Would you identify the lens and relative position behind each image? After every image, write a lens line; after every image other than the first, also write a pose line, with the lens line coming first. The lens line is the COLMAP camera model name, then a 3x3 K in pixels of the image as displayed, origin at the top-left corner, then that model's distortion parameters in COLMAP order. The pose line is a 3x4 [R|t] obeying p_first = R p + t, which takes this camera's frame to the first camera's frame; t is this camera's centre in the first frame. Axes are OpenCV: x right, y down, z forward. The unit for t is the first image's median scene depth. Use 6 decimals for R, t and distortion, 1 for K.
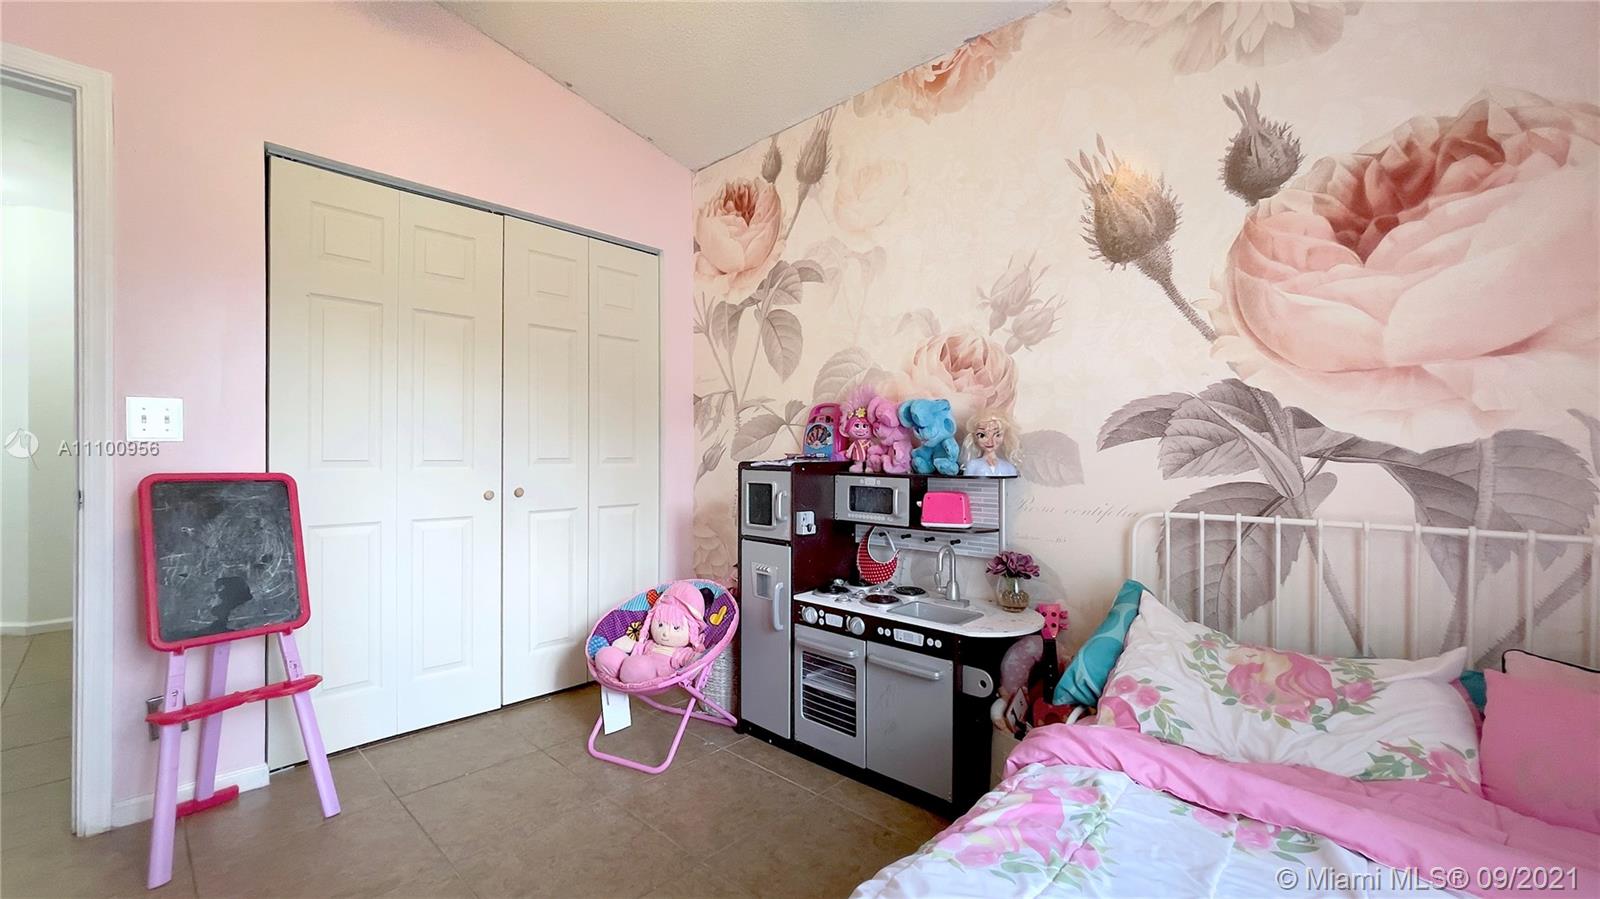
lens RADIAL K [[642.7, 0, 801.9], [0, 642.7, 463.6], [0, 0, 1]] dist [-0.007765, 0.001363]
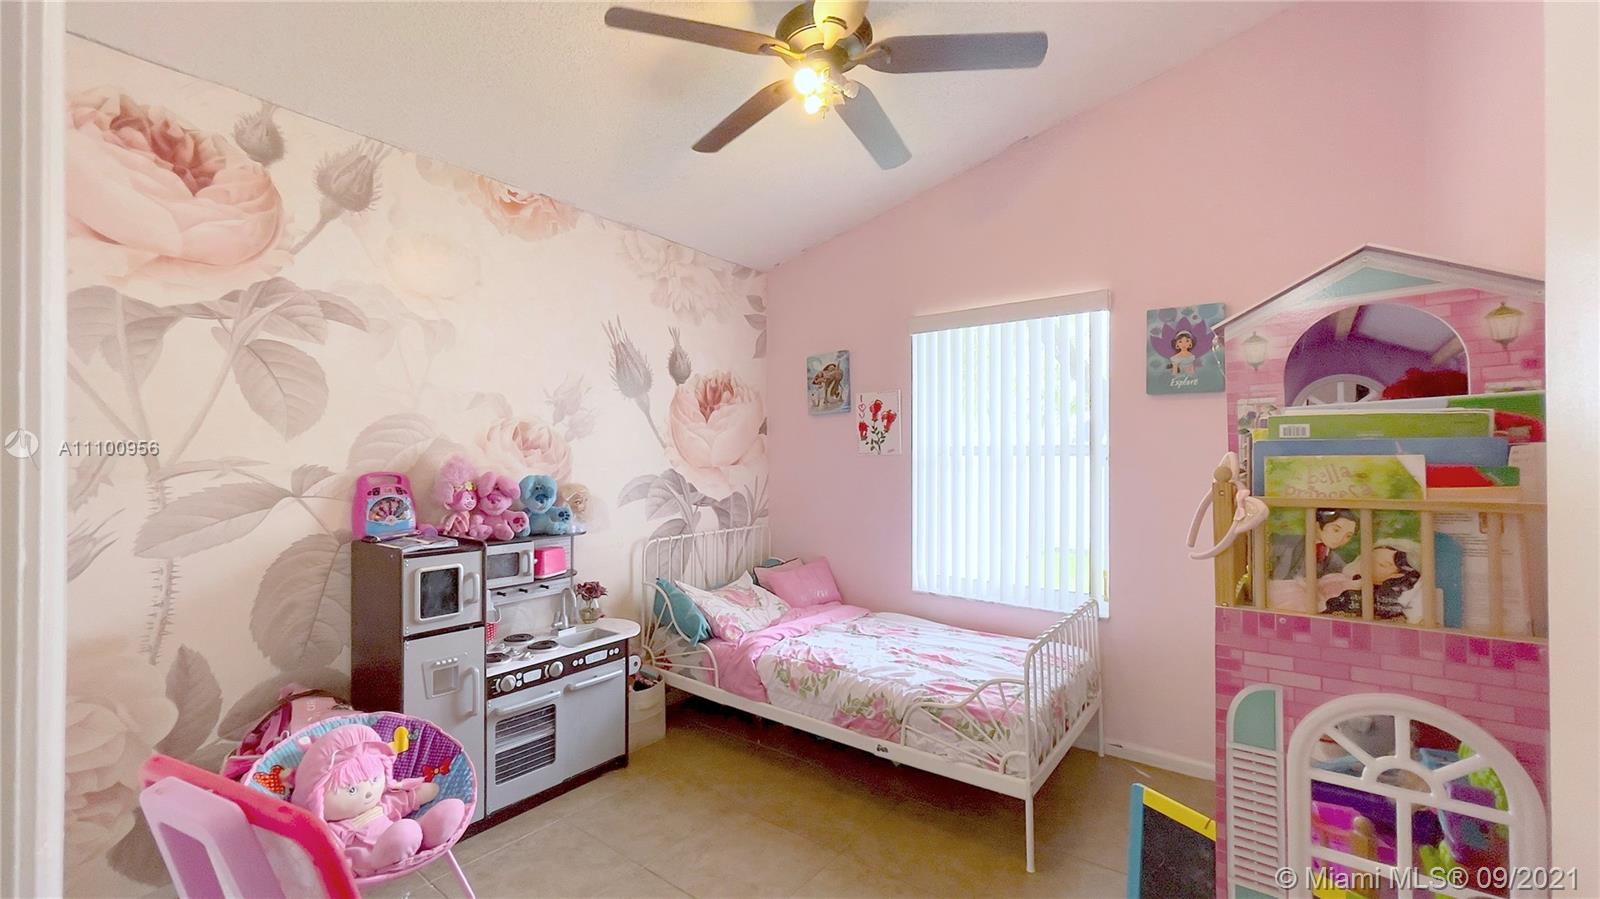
lens RADIAL K [[642.7, 0, 799.4], [0, 642.7, 445.6], [0, 0, 1]] dist [-0.007765, 0.001363]
pose [[-0.091445, 0.007390, 0.995783, -1.087963], [0.003811, 0.999968, -0.007071, -0.147493], [-0.995803, 0.003148, -0.091470, 0.611359]]
